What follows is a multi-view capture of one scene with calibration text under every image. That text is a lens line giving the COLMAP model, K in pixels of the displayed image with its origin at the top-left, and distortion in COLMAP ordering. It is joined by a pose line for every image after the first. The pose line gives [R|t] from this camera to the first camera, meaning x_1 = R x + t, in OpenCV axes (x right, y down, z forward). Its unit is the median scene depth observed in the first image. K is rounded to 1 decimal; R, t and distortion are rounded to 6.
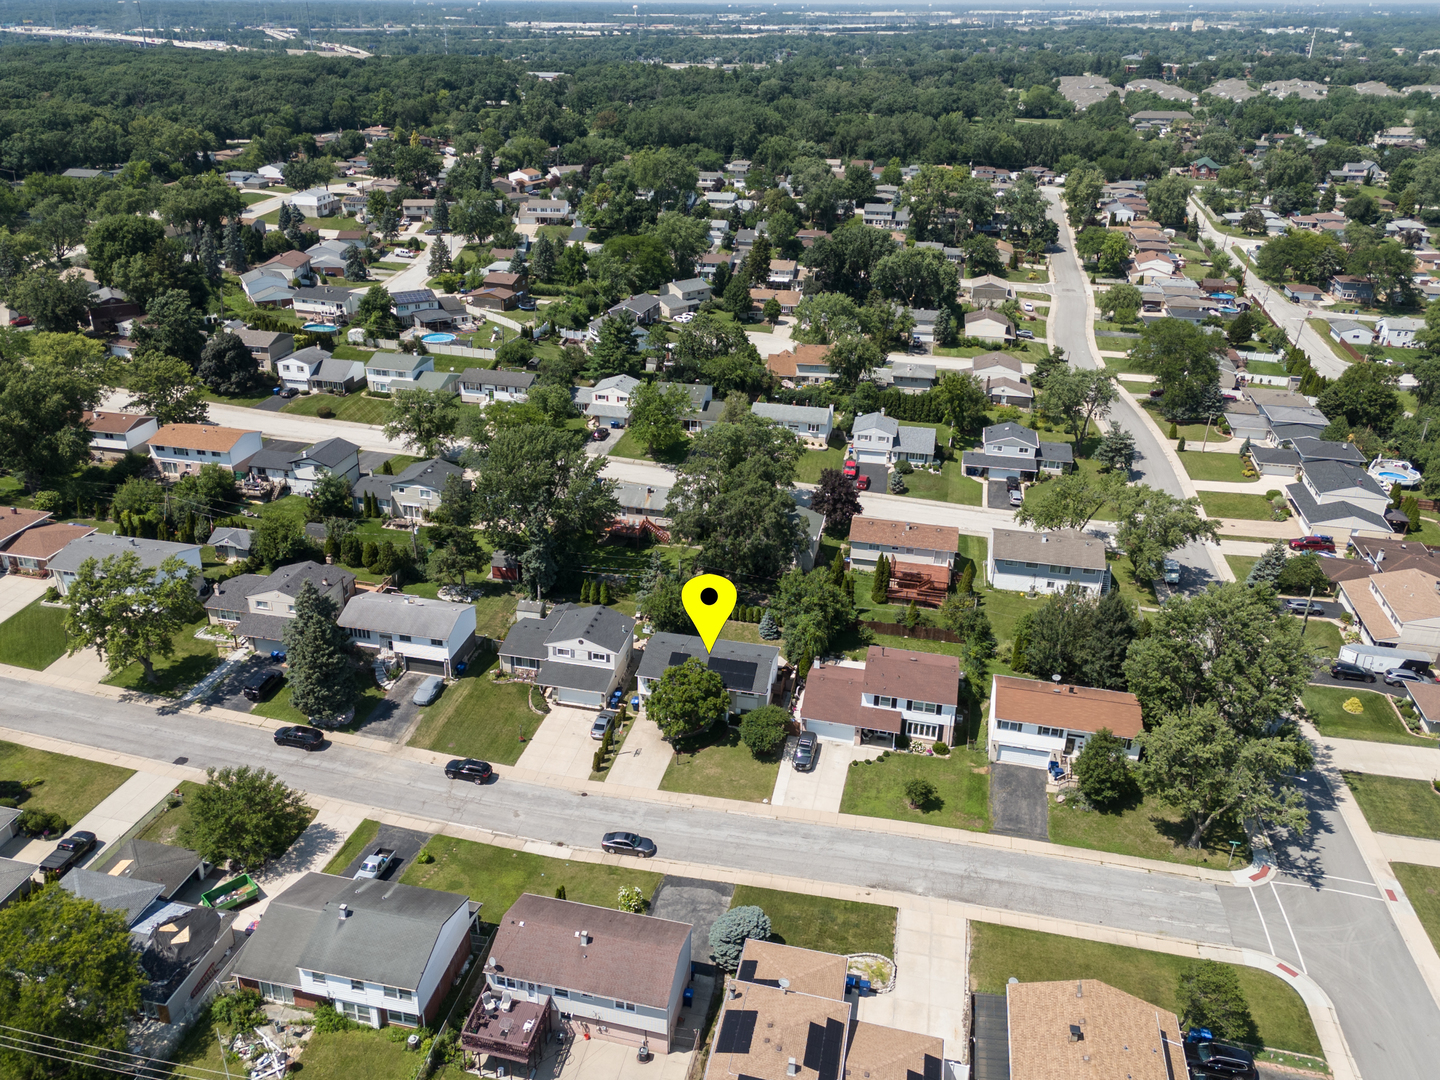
lens RADIAL K [[1104.8, 0, 659.6], [0, 1104.8, 493.0], [0, 0, 1]] dist [0.071944, -0.005231]
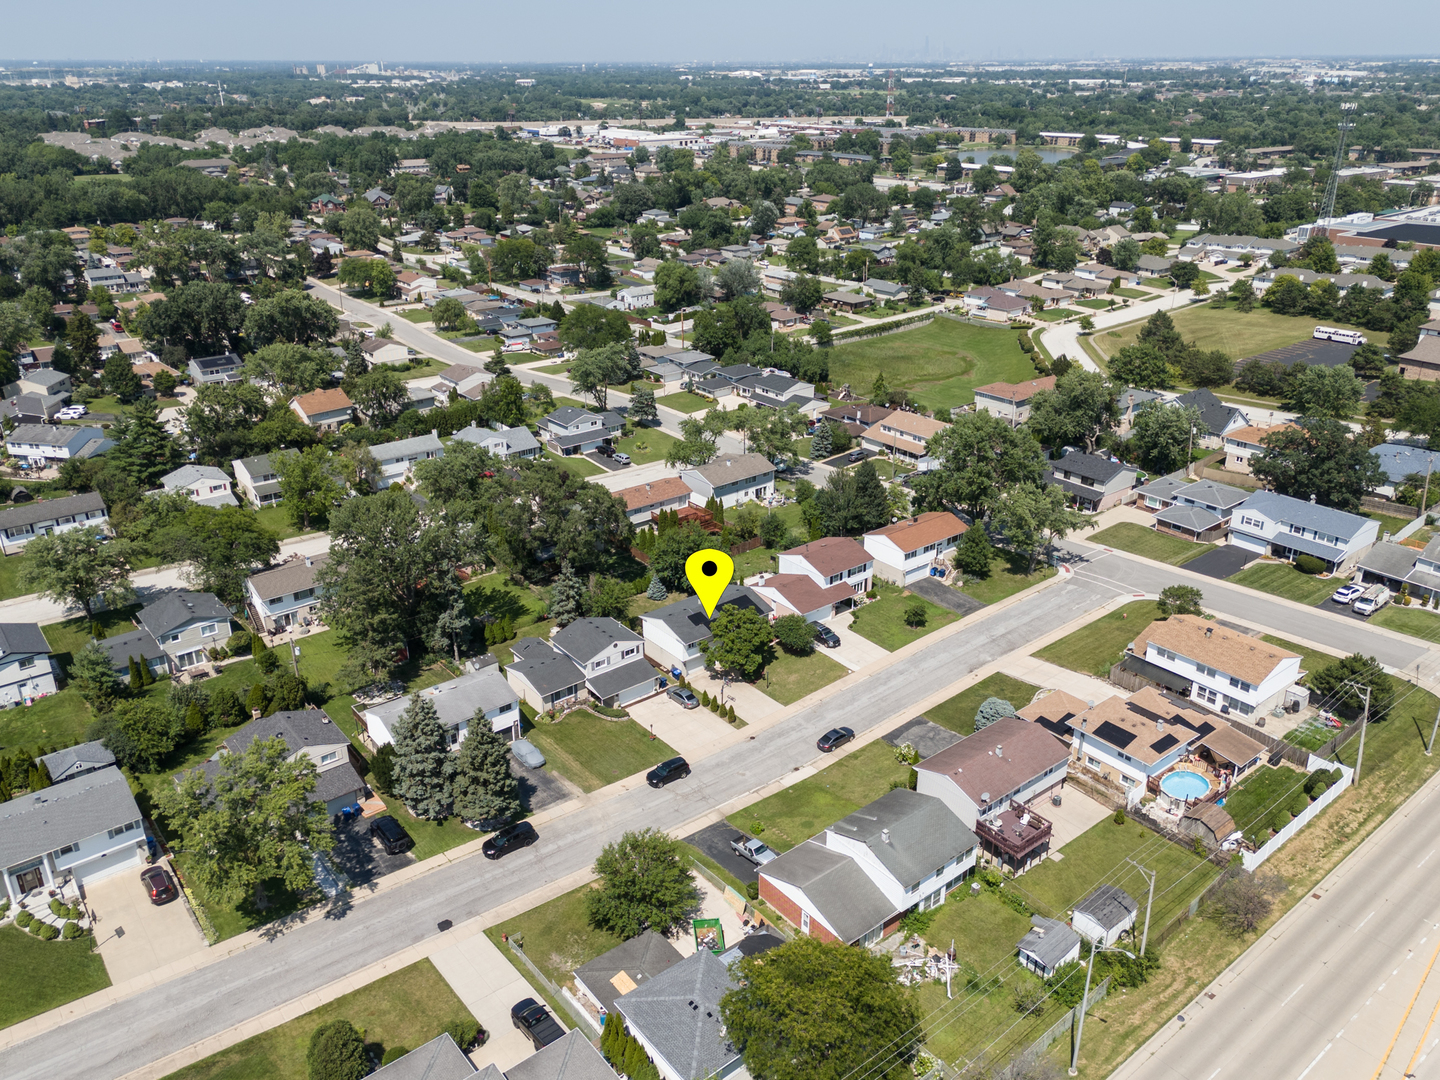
lens RADIAL K [[1060.1, 0, 720.0], [0, 1060.1, 540.0], [0, 0, 1]] dist [0.086433, -0.002120]
pose [[0.621251, -0.330100, 0.710691, -0.703603], [0.323853, 0.934022, 0.150736, -0.079599], [-0.713559, 0.136514, 0.687166, 0.229112]]
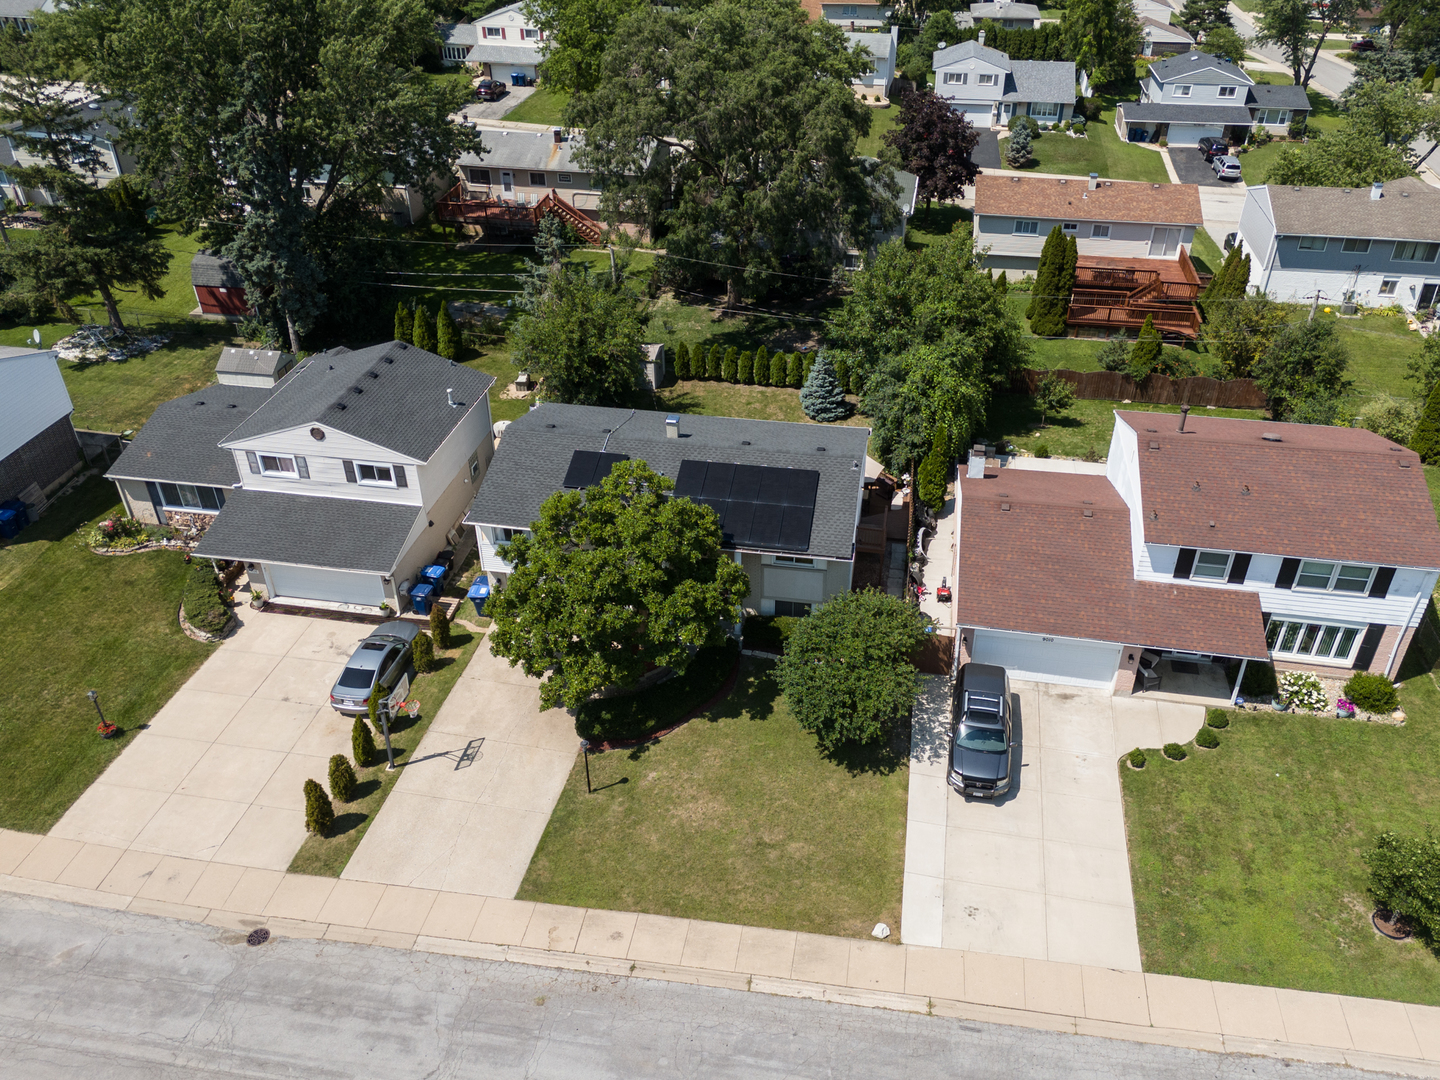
lens RADIAL K [[1060.1, 0, 720.0], [0, 1060.1, 540.0], [0, 0, 1]] dist [0.086433, -0.002120]
pose [[0.997508, -0.045627, 0.053816, 0.037856], [0.033936, 0.979002, 0.201005, 0.105304], [-0.061858, -0.198677, 0.978111, 0.662135]]
